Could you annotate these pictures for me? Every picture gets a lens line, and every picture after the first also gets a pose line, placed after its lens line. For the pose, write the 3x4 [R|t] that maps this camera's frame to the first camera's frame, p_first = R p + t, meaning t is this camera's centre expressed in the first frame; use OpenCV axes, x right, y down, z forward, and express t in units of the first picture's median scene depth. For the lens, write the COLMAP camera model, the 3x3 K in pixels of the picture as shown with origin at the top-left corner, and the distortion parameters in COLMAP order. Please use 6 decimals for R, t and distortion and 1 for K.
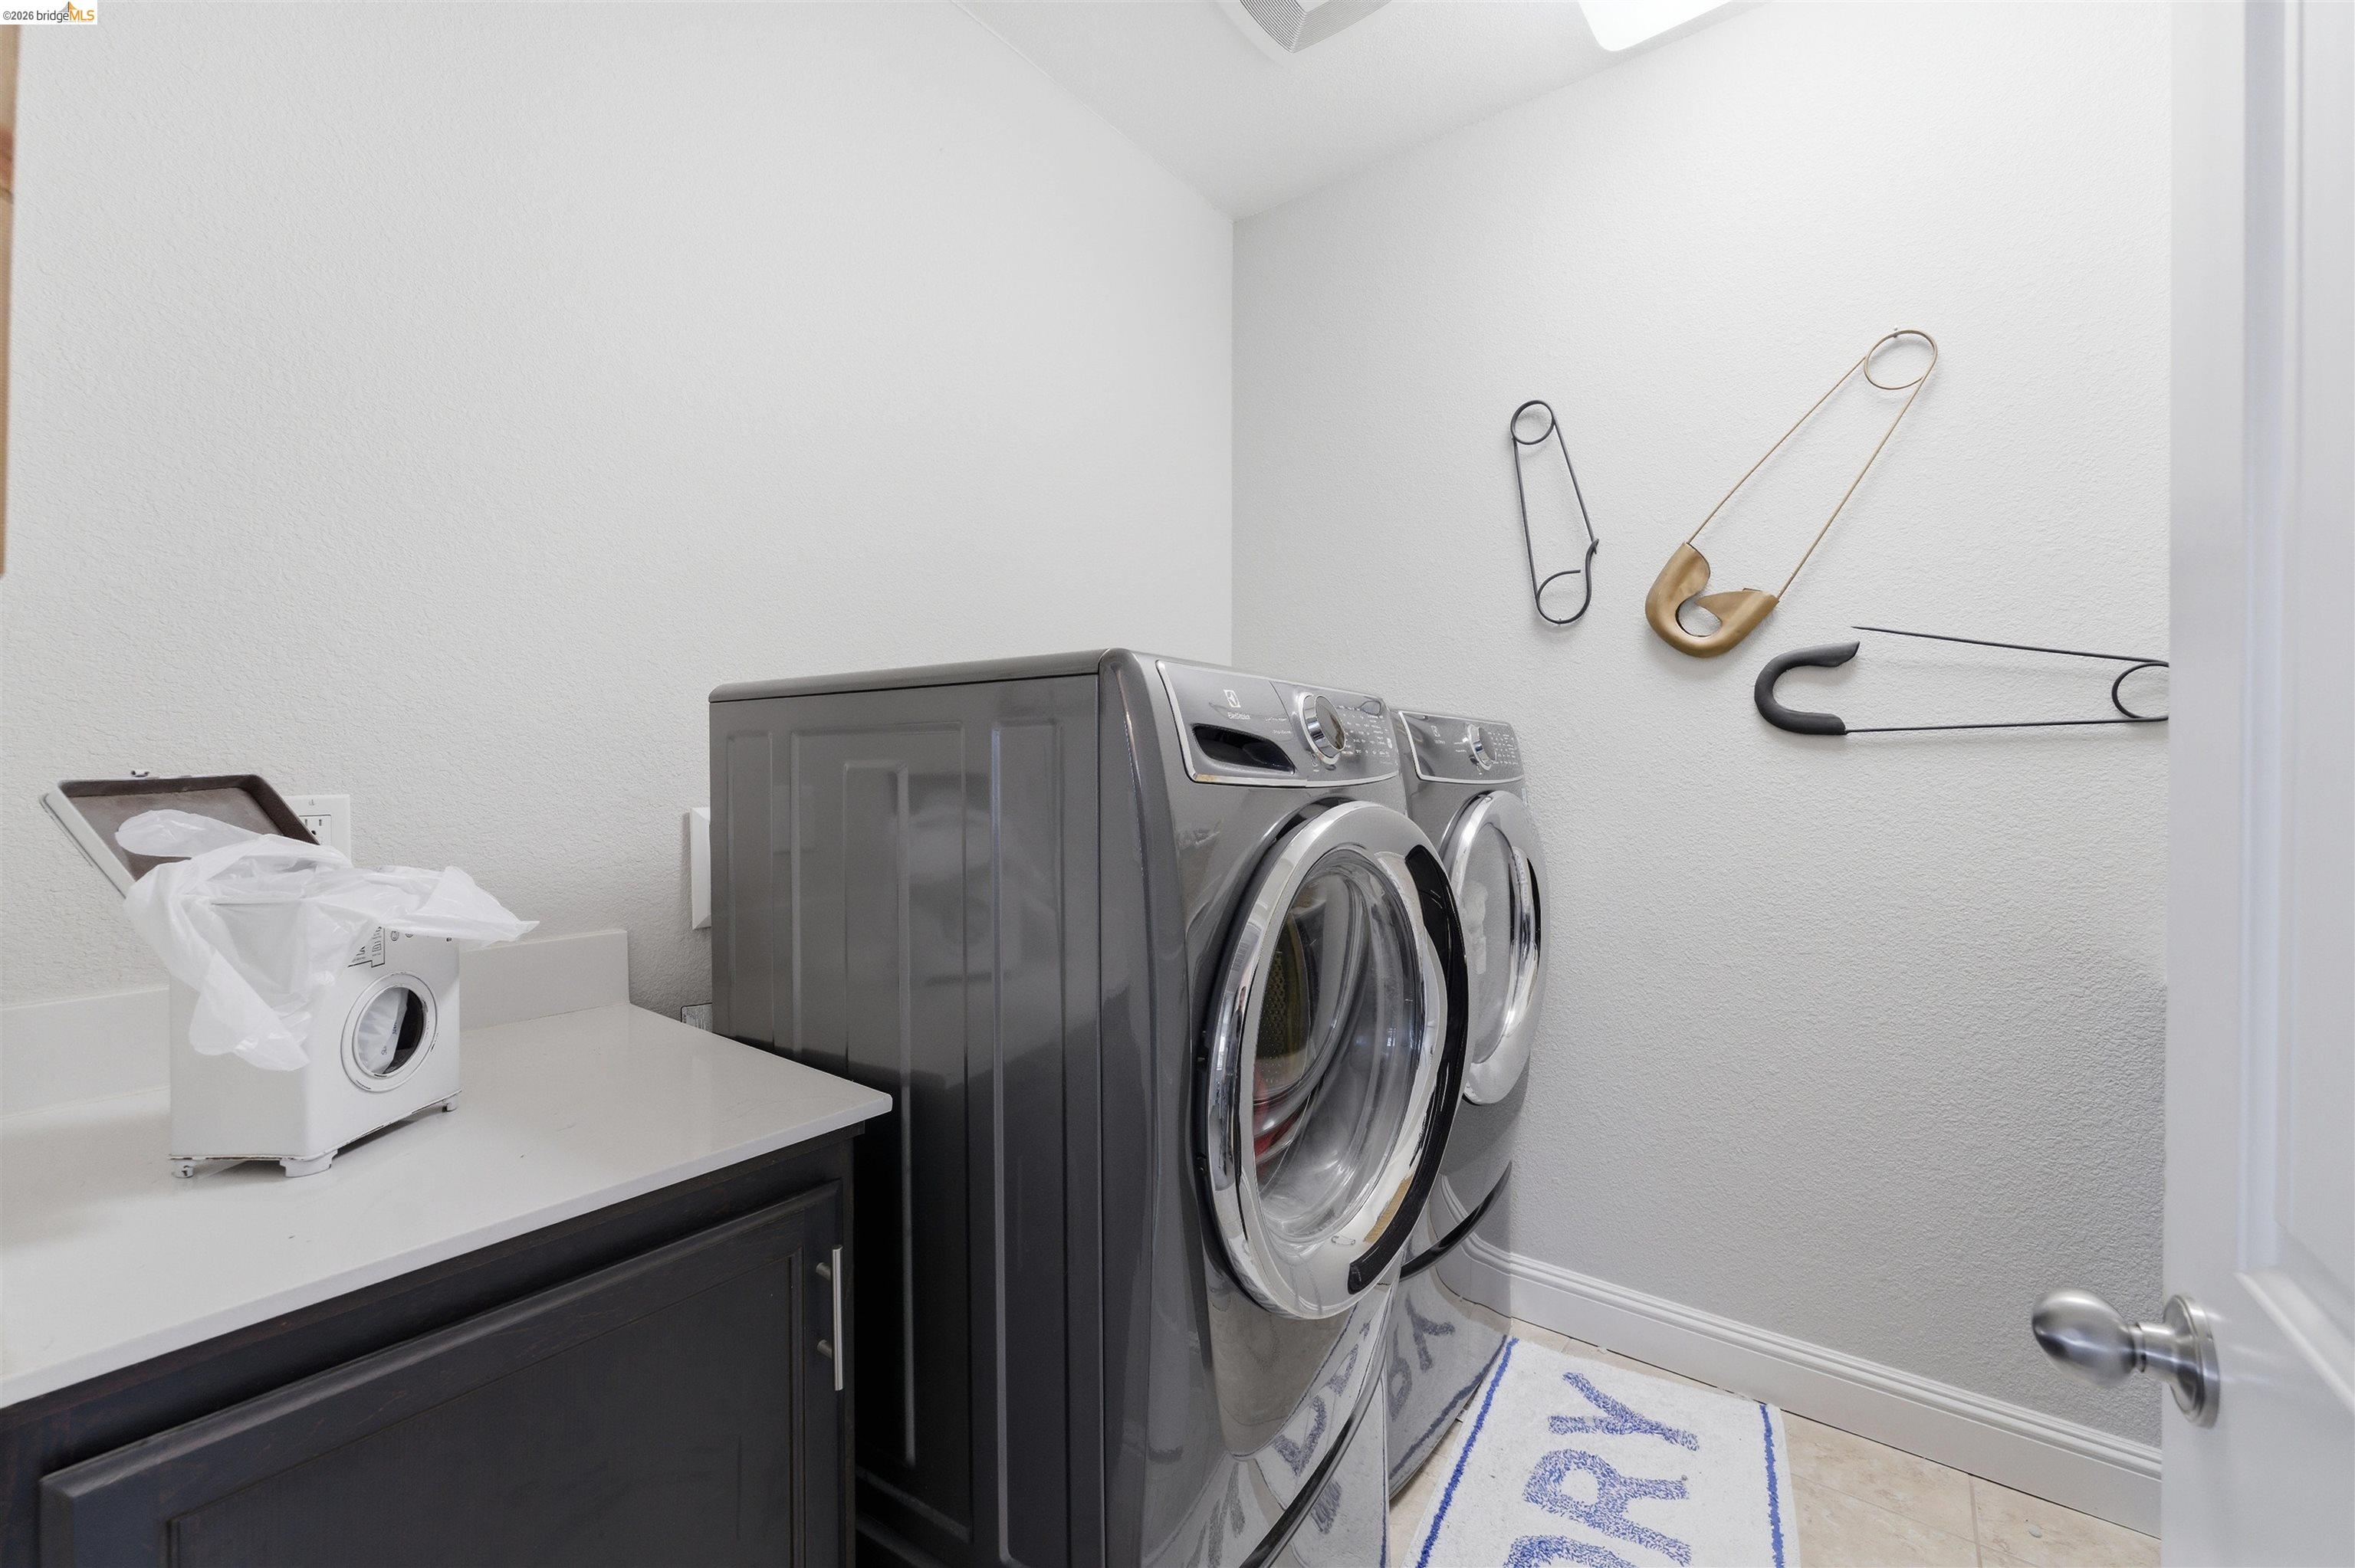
lens RADIAL K [[956.4, 0, 1174.9], [0, 956.4, 770.6], [0, 0, 1]] dist [-0.002276, 0.000217]
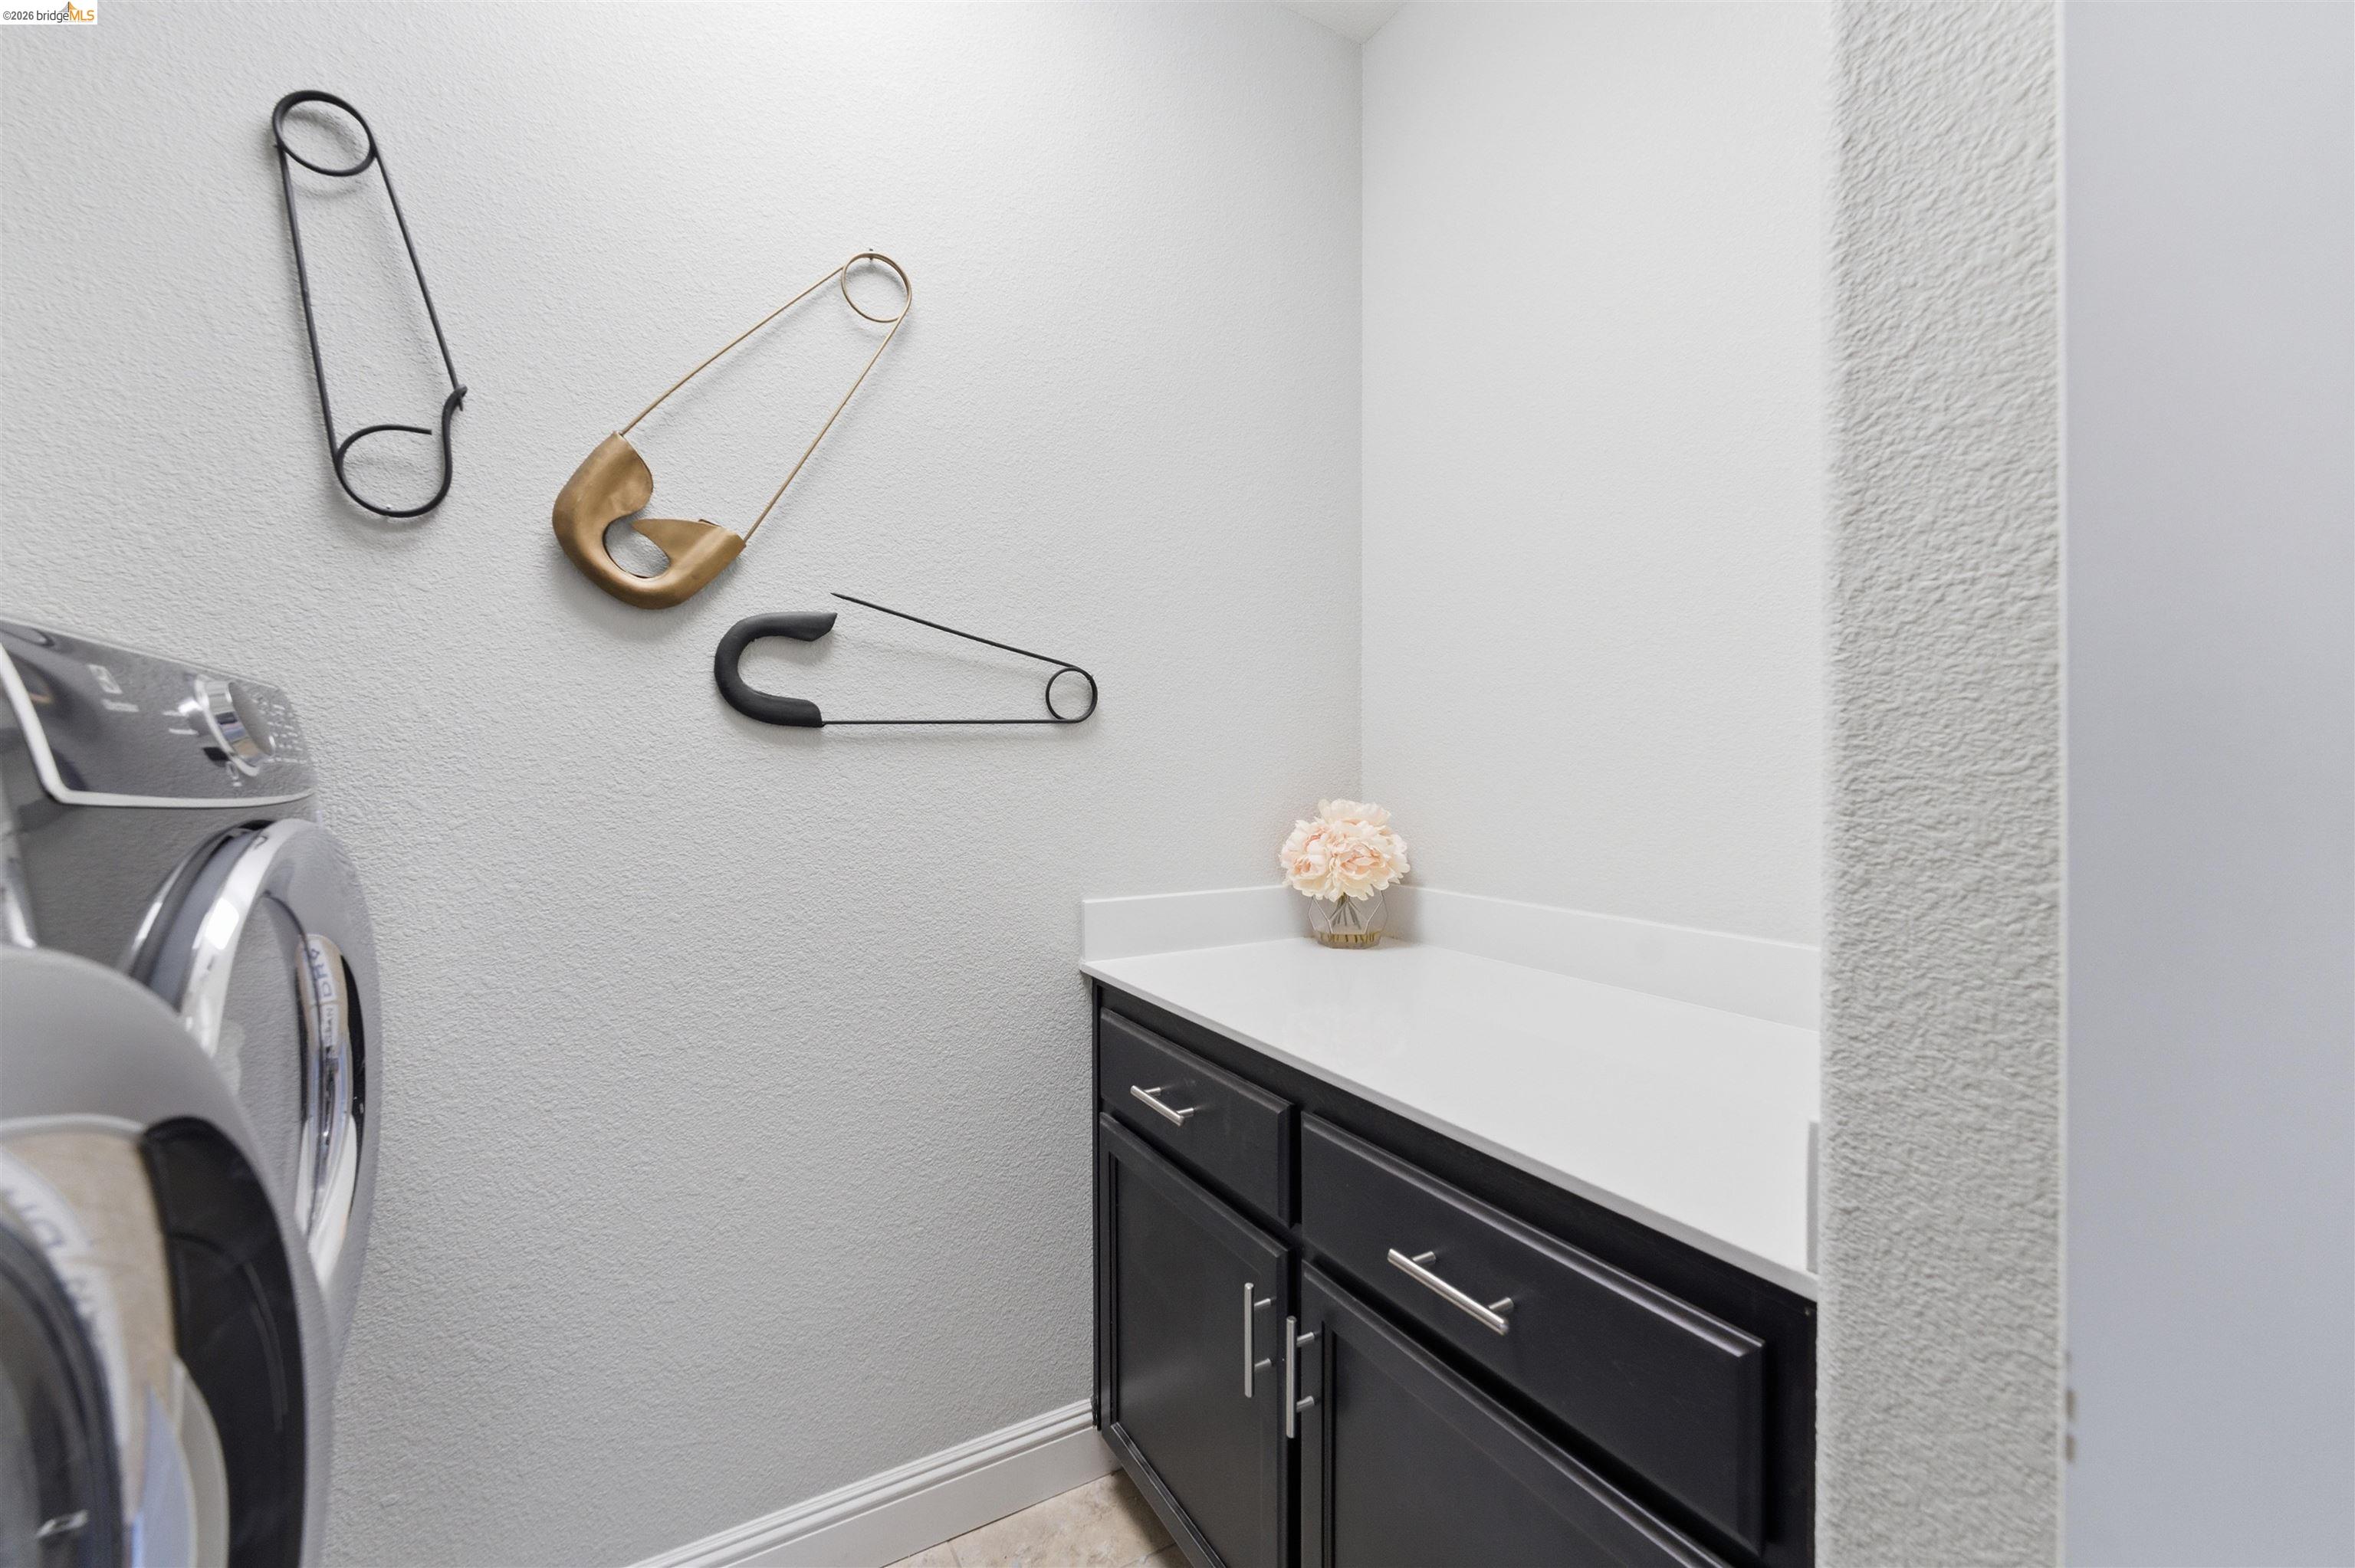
lens RADIAL K [[956.4, 0, 1175.5], [0, 956.4, 763.3], [0, 0, 1]] dist [-0.002276, 0.000217]
pose [[0.397323, -0.001205, 0.917678, 0.077649], [0.006751, 0.999976, -0.001610, -0.003152], [-0.917654, 0.006835, 0.397322, 0.391754]]
